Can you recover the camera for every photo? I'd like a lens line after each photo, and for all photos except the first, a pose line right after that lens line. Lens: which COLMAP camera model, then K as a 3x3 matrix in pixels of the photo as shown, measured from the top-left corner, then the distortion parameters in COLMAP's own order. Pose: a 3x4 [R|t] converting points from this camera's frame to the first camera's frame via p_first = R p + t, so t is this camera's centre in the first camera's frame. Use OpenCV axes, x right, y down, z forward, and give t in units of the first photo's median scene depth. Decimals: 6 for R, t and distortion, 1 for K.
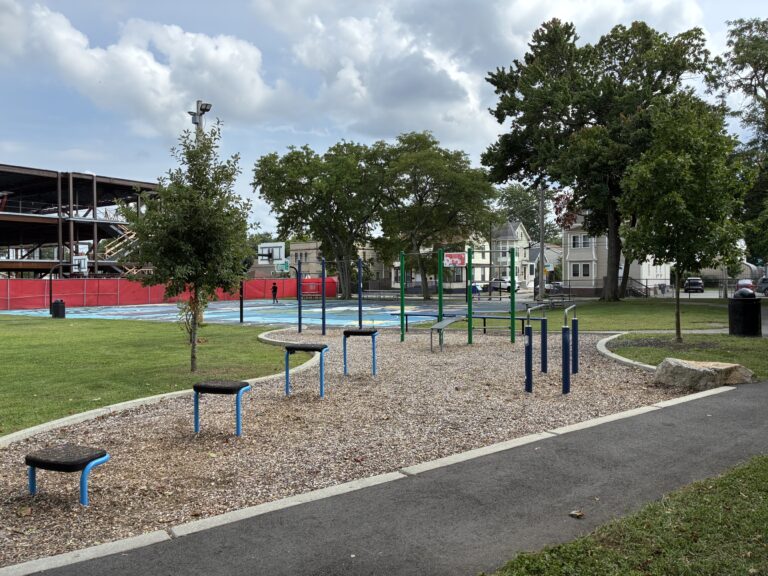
lens RADIAL K [[571.0, 0, 384.0], [0, 571.0, 288.0], [0, 0, 1]] dist [0.004554, 0.001602]
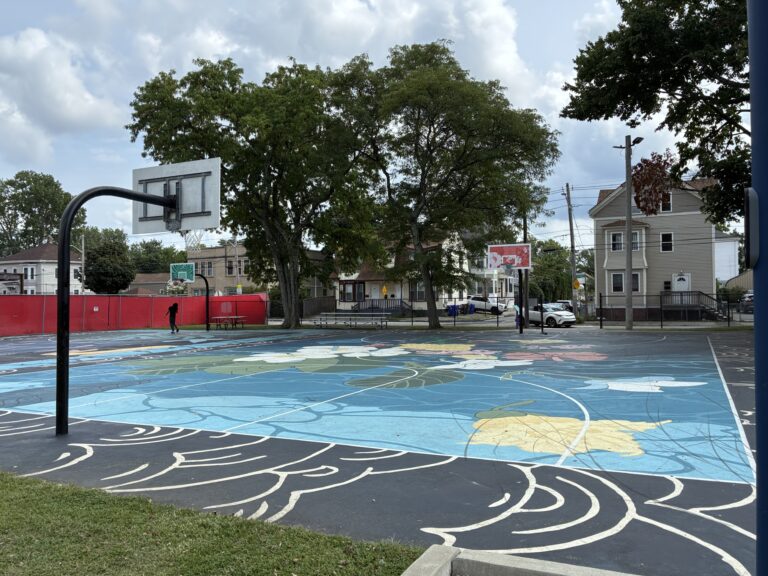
lens RADIAL K [[590.1, 0, 383.0], [0, 590.1, 302.0], [0, 0, 1]] dist [0.008078, 0.003118]
pose [[0.986243, -0.001816, 0.165291, -0.079516], [0.004091, 0.999902, -0.013419, 0.001614], [-0.165251, 0.013911, 0.986153, 0.380033]]
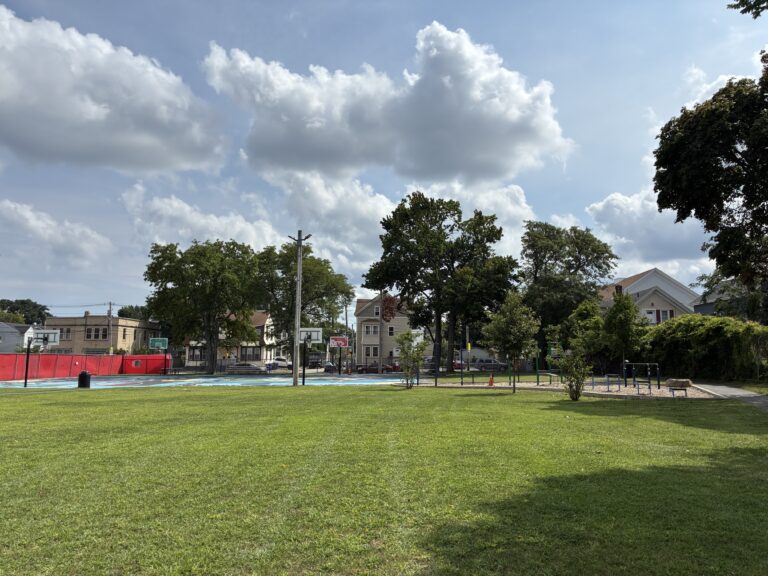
lens RADIAL K [[590.1, 0, 383.0], [0, 590.1, 302.0], [0, 0, 1]] dist [0.008078, 0.003118]
pose [[0.804417, 0.065180, 0.590479, -0.521139], [0.003478, 0.993429, -0.114398, 0.013073], [-0.594055, 0.094077, 0.798904, -0.146901]]
